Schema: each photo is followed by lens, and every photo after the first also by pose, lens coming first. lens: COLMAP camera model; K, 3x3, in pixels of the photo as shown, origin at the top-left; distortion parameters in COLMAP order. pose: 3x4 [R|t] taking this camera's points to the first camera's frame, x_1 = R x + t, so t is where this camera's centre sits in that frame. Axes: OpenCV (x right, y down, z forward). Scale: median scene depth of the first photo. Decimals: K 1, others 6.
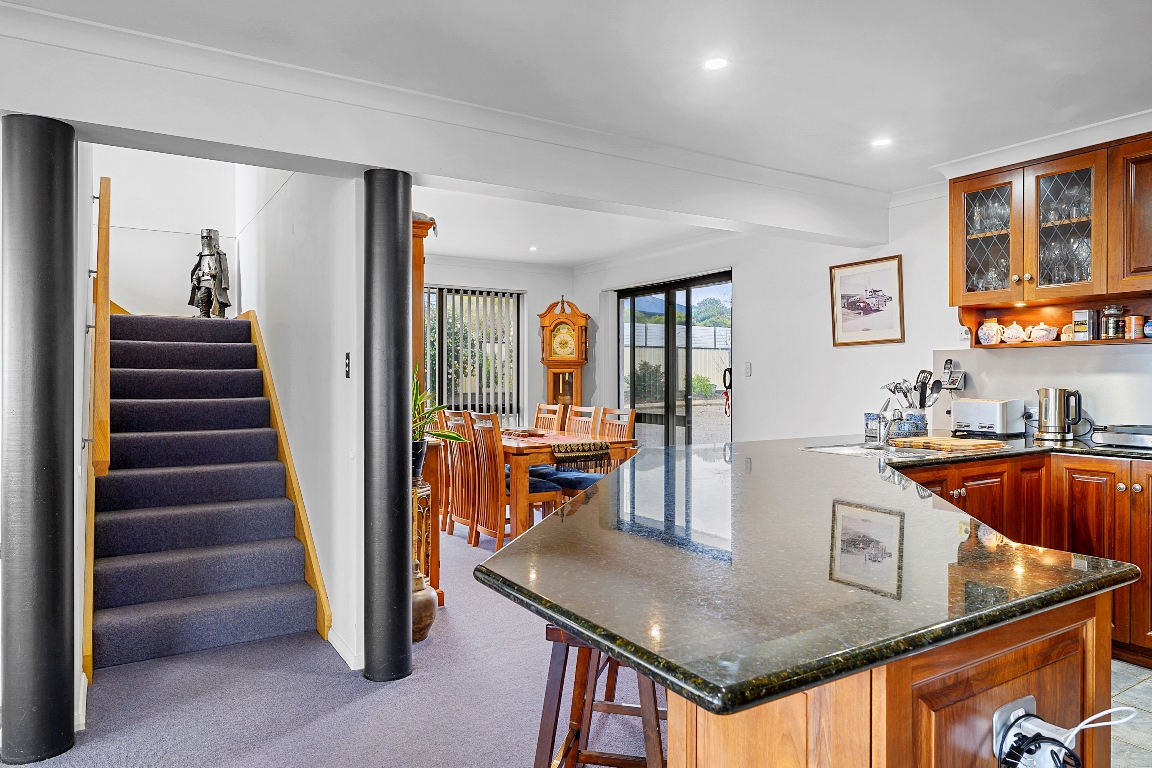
lens RADIAL K [[737.1, 0, 576.5], [0, 737.1, 386.0], [0, 0, 1]] dist [-0.042102, 0.000074]
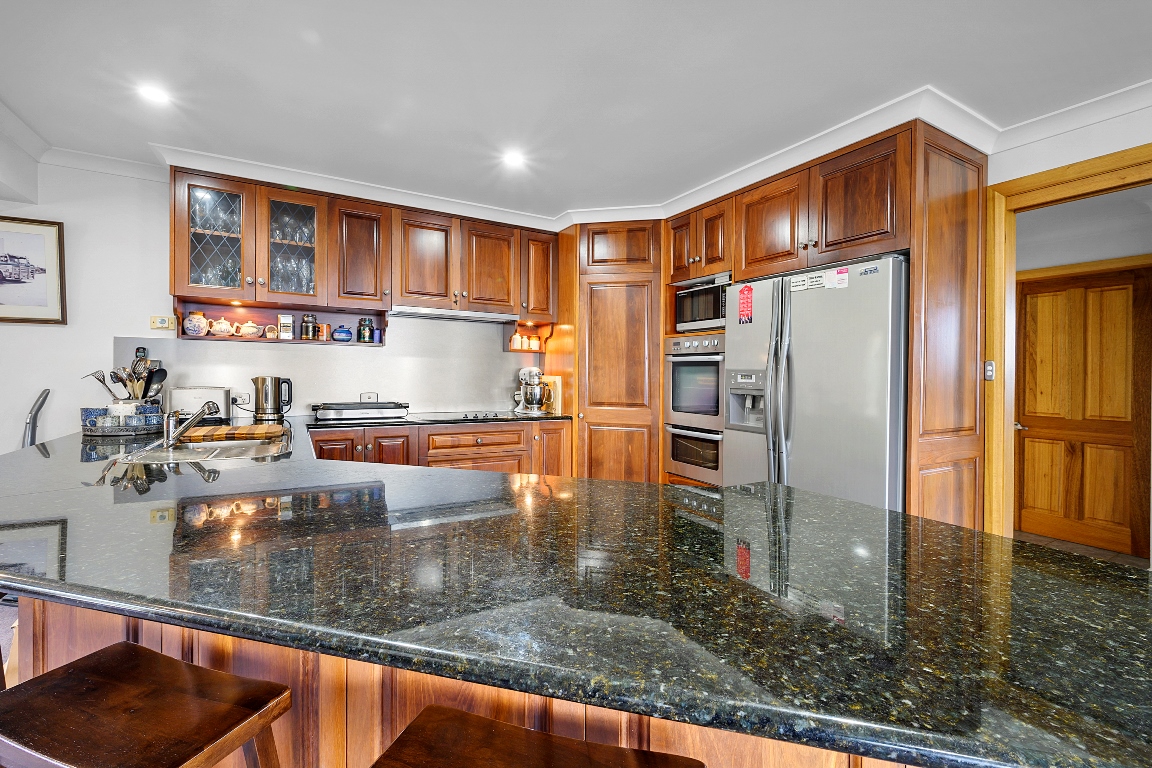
lens RADIAL K [[506.8, 0, 577.6], [0, 506.8, 375.2], [0, 0, 1]] dist [-0.002096, -0.000172]
pose [[0.027053, -0.001207, 0.999633, -0.171006], [-0.004667, 0.999988, 0.001334, -0.003067], [-0.999623, -0.004702, 0.027047, 0.458110]]
